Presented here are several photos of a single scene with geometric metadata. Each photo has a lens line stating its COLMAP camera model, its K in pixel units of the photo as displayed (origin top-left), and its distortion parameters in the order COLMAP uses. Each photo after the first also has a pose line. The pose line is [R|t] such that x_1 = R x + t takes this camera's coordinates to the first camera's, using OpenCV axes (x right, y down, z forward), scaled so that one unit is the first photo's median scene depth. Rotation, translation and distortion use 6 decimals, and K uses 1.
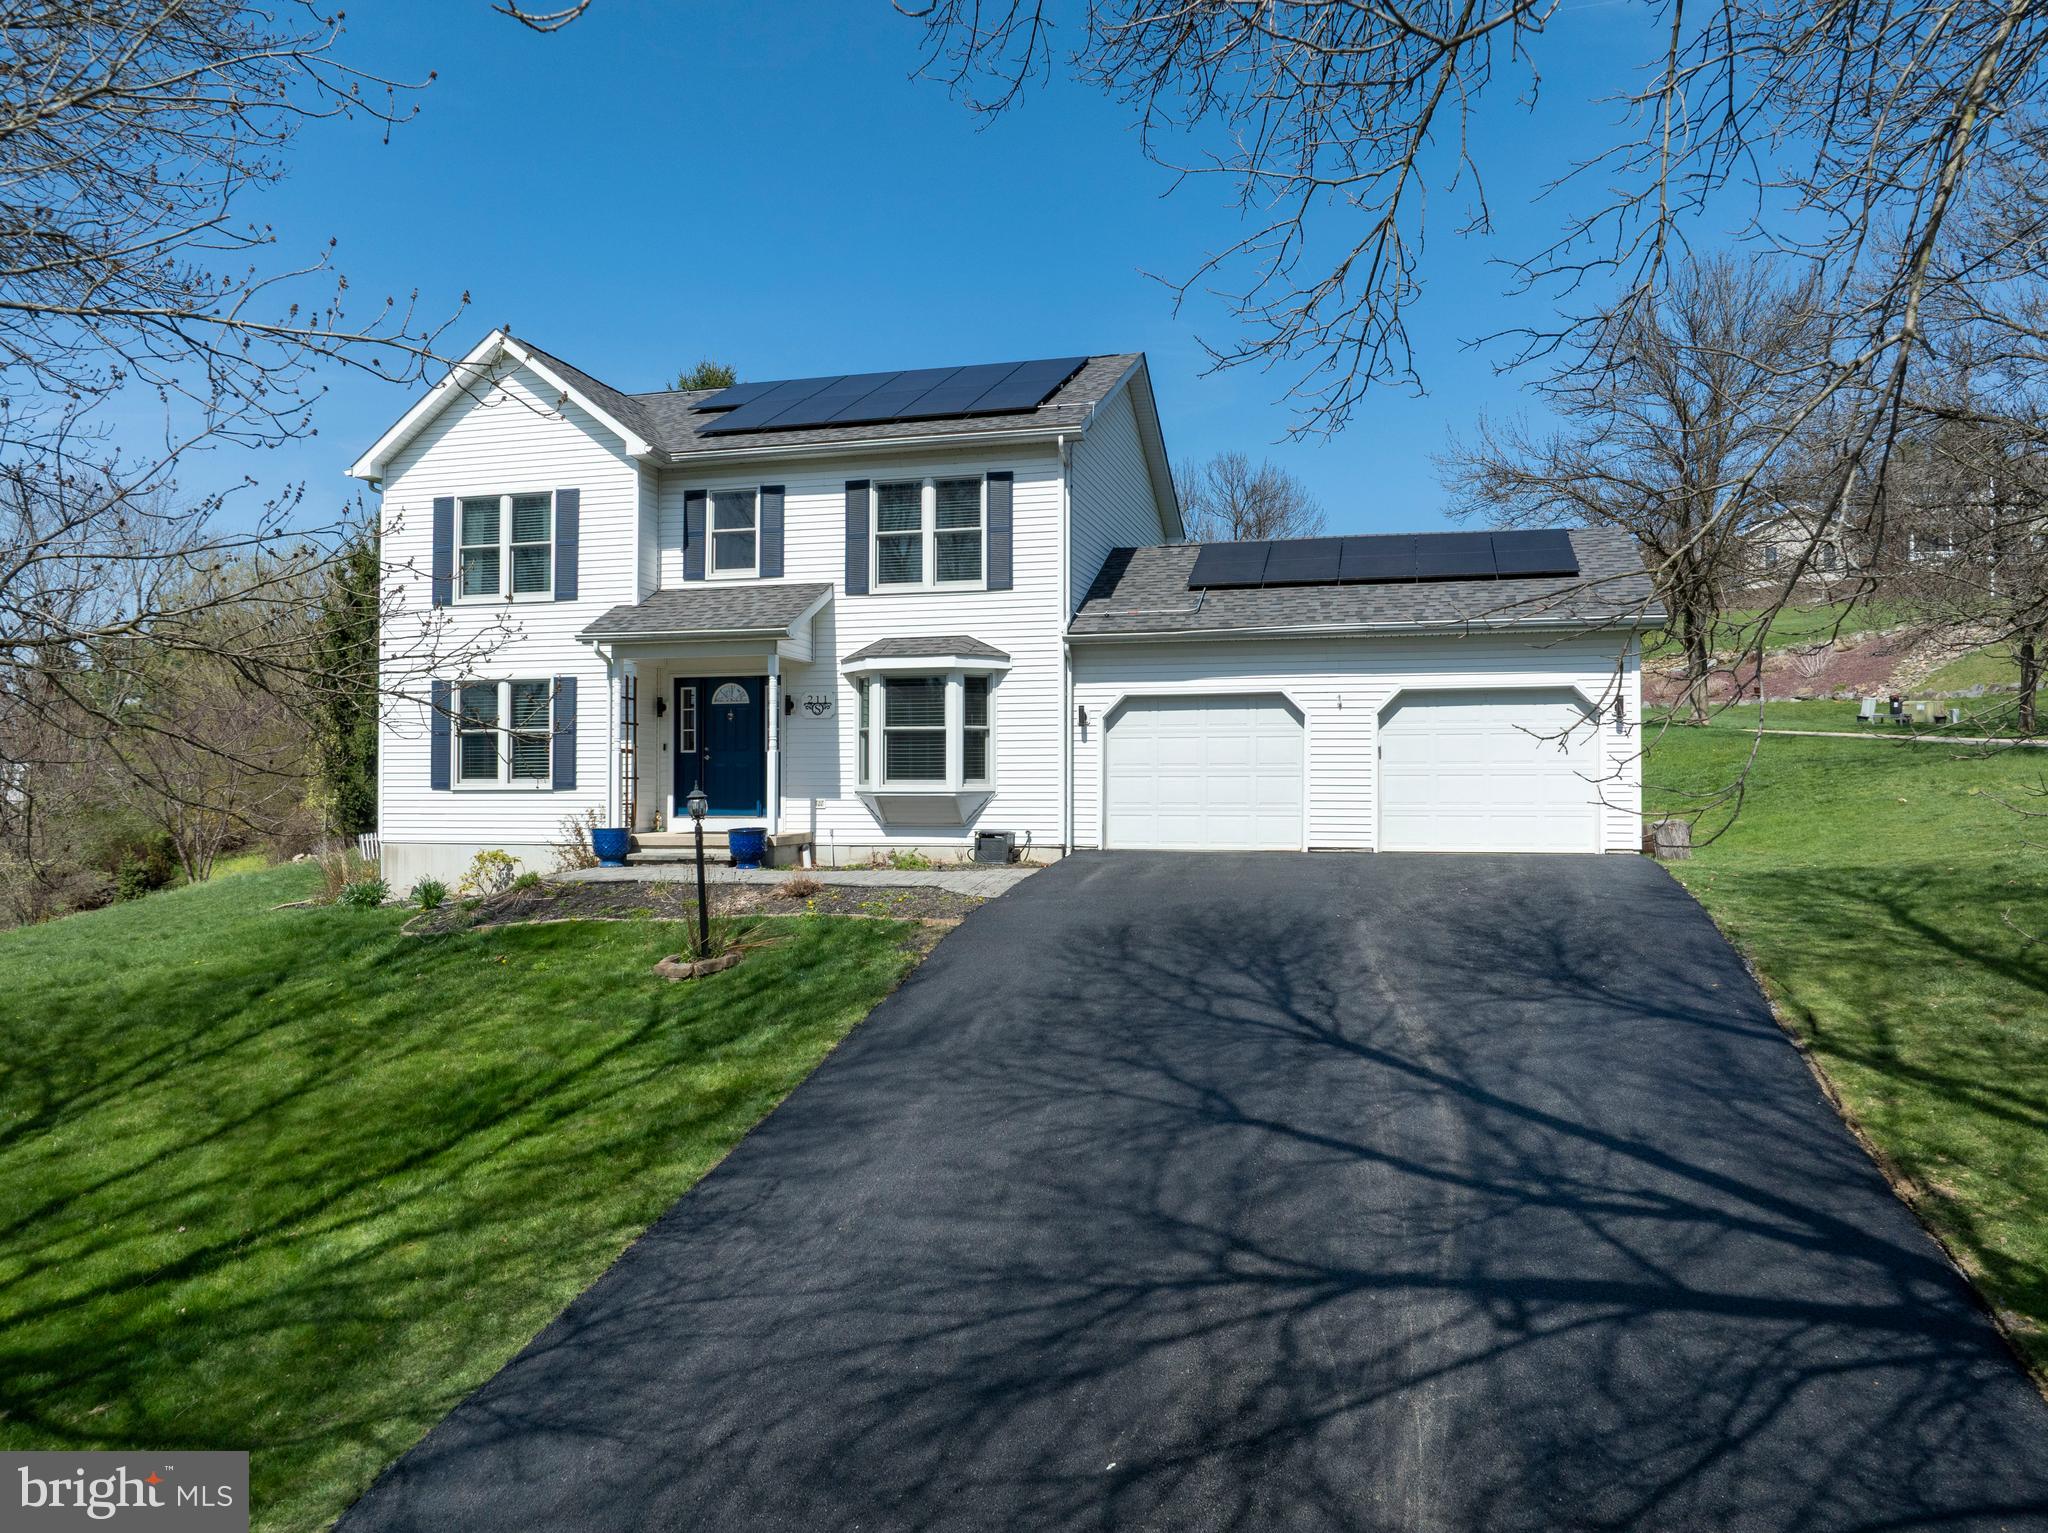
lens RADIAL K [[1440.9, 0, 1027.0], [0, 1440.9, 767.7], [0, 0, 1]] dist [-0.037189, -0.002010]
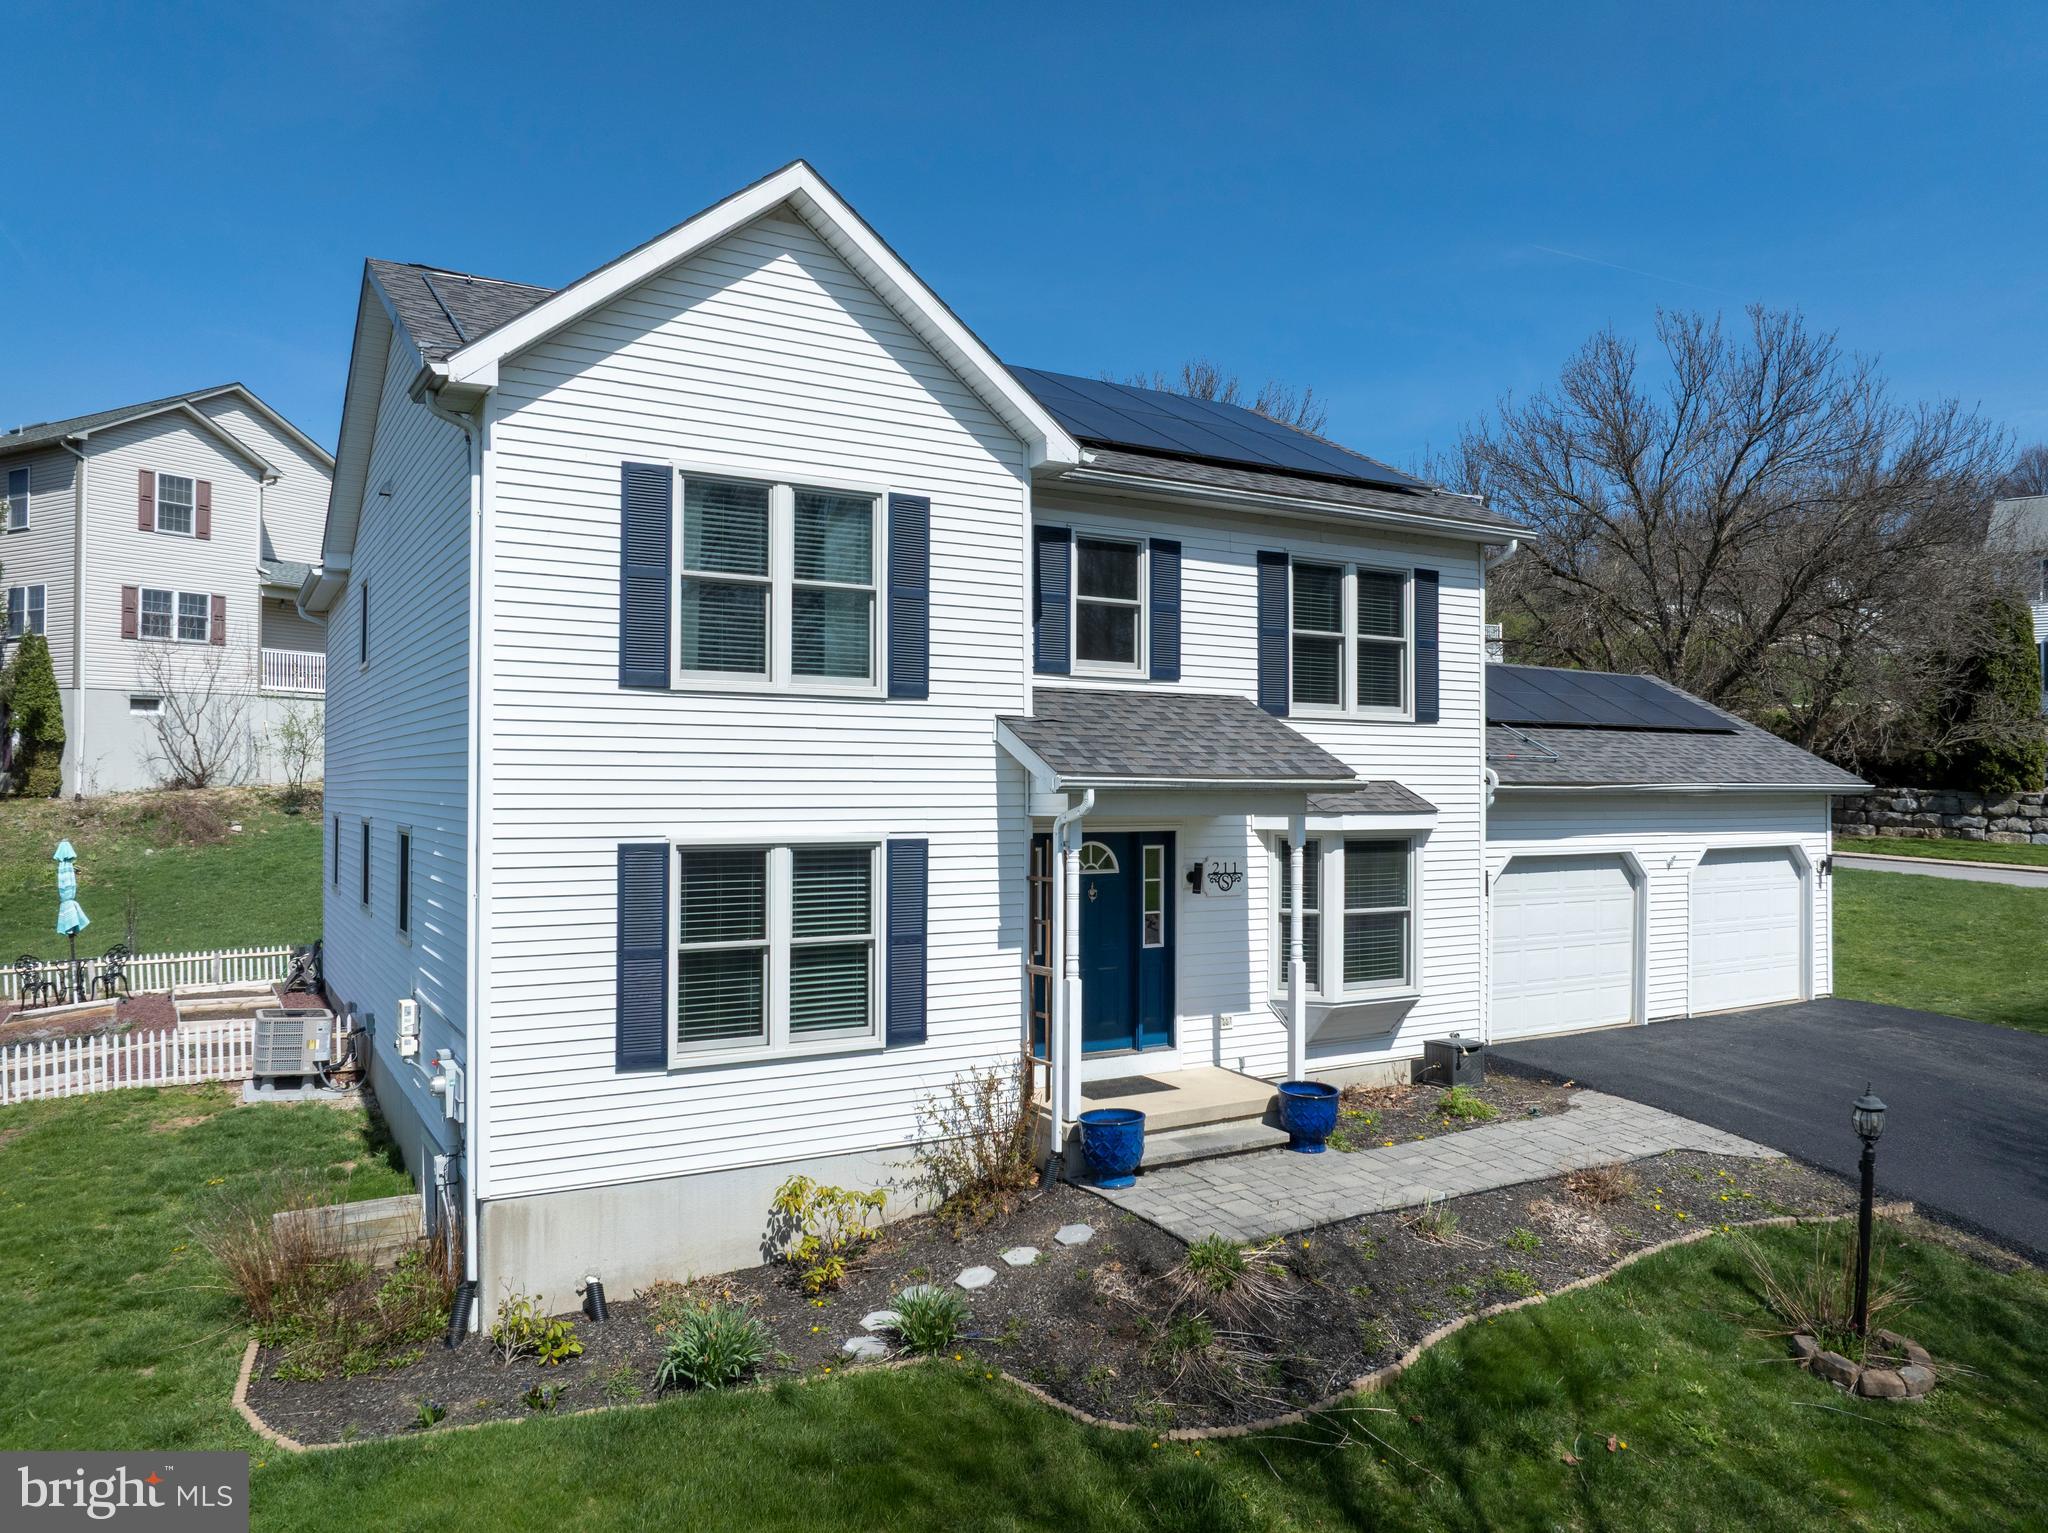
lens RADIAL K [[1440.9, 0, 1027.0], [0, 1440.9, 767.7], [0, 0, 1]] dist [-0.037189, -0.002010]
pose [[0.700200, 0.014591, 0.713797, -0.697863], [-0.011573, 0.999892, -0.009086, -0.087712], [-0.713852, -0.001899, 0.700294, 0.597454]]
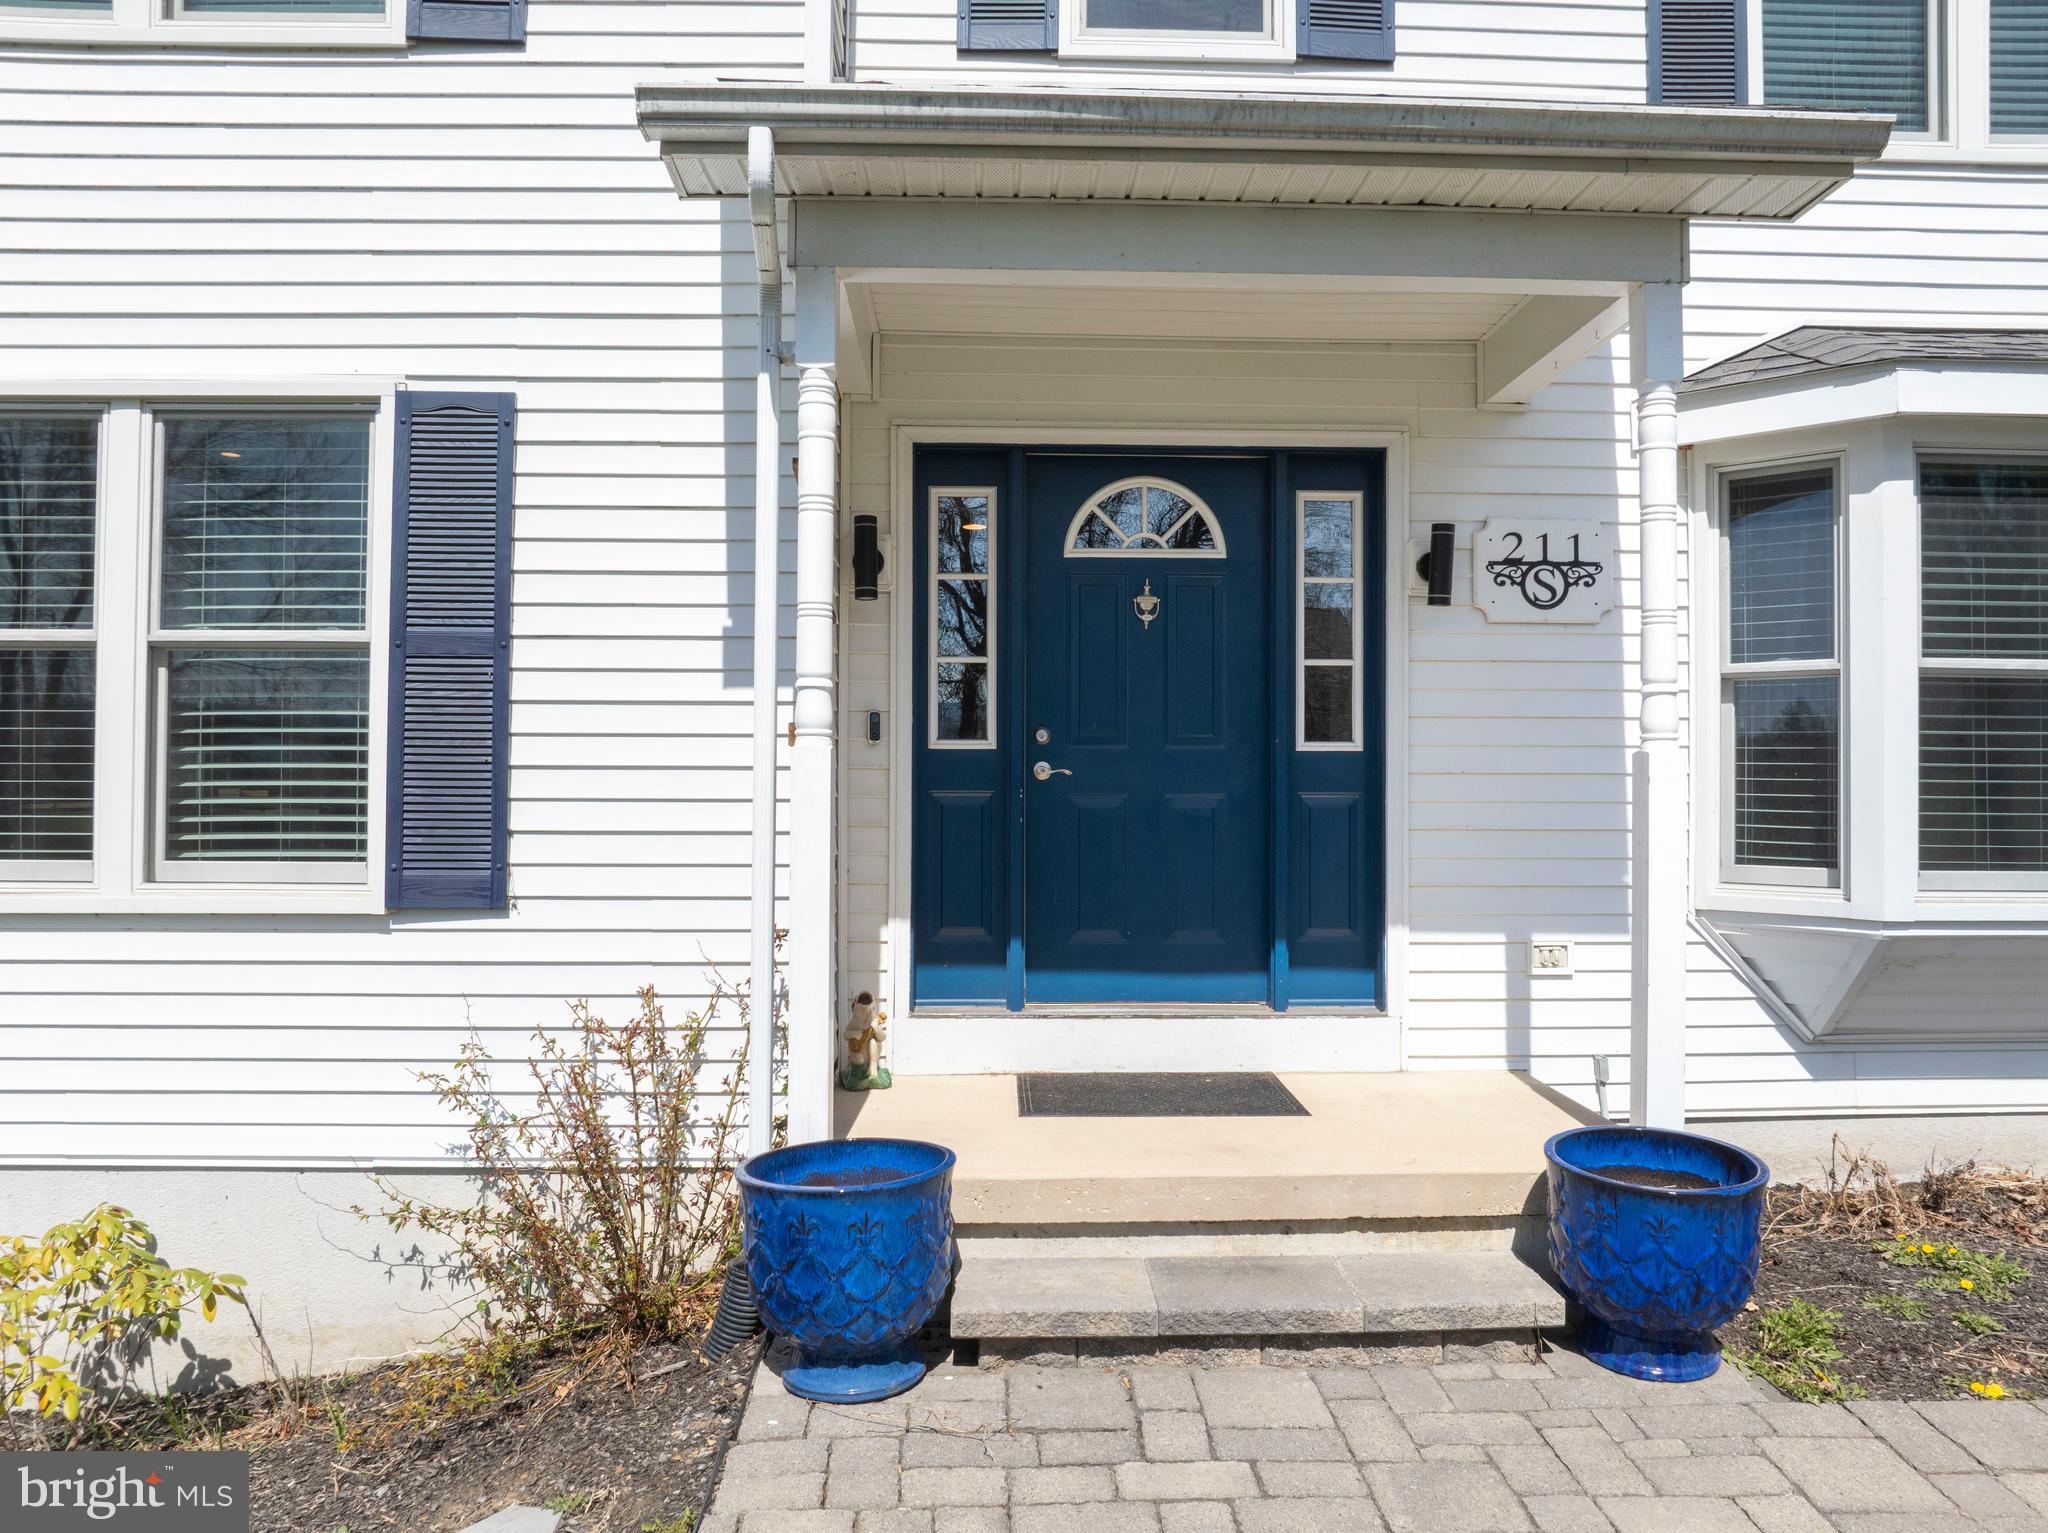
lens RADIAL K [[1440.9, 0, 1027.0], [0, 1440.9, 767.7], [0, 0, 1]] dist [-0.037189, -0.002010]
pose [[0.959186, 0.009897, 0.282602, -0.306451], [-0.008343, 0.999943, -0.006702, -0.006060], [-0.282652, 0.004071, 0.959214, 0.787529]]
